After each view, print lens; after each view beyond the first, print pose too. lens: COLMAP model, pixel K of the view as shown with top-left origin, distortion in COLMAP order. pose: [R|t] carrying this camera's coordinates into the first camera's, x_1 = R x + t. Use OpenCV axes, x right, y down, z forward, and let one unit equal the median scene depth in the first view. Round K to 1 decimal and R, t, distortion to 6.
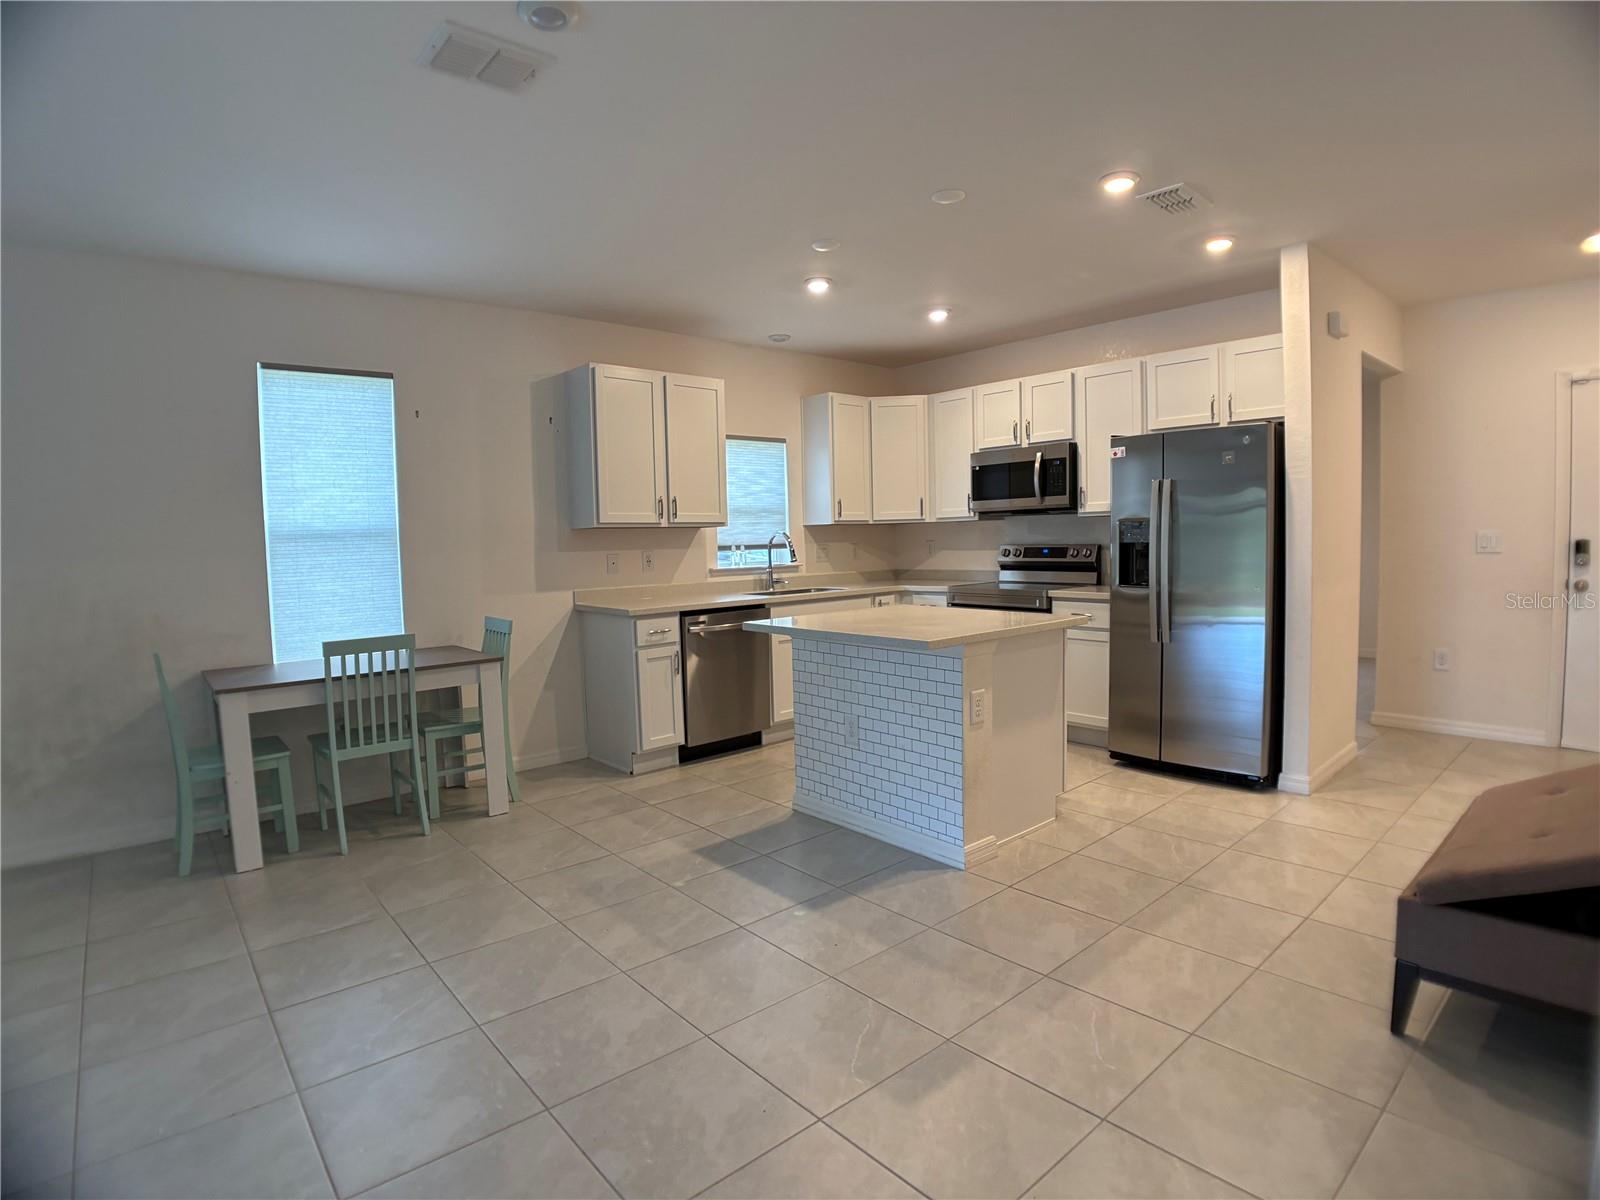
lens RADIAL K [[836.3, 0, 801.9], [0, 836.3, 591.7], [0, 0, 1]] dist [-0.075723, 0.003220]
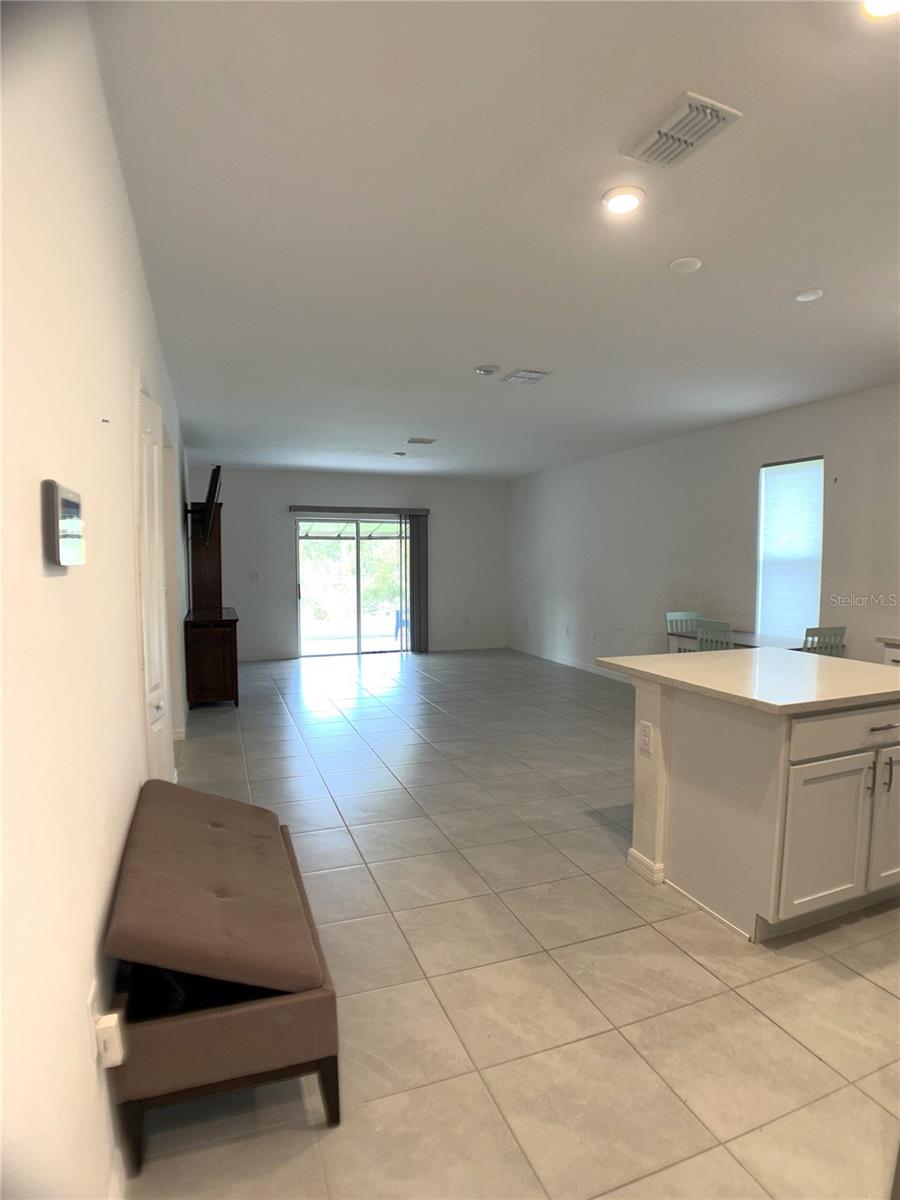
lens RADIAL K [[627.2, 0, 445.5], [0, 627.2, 600.9], [0, 0, 1]] dist [-0.075723, 0.003220]
pose [[-0.348468, 0.076382, -0.934203, 0.673193], [-0.070473, 0.991718, 0.107372, -0.063940], [0.934667, 0.103252, -0.340200, 0.650126]]
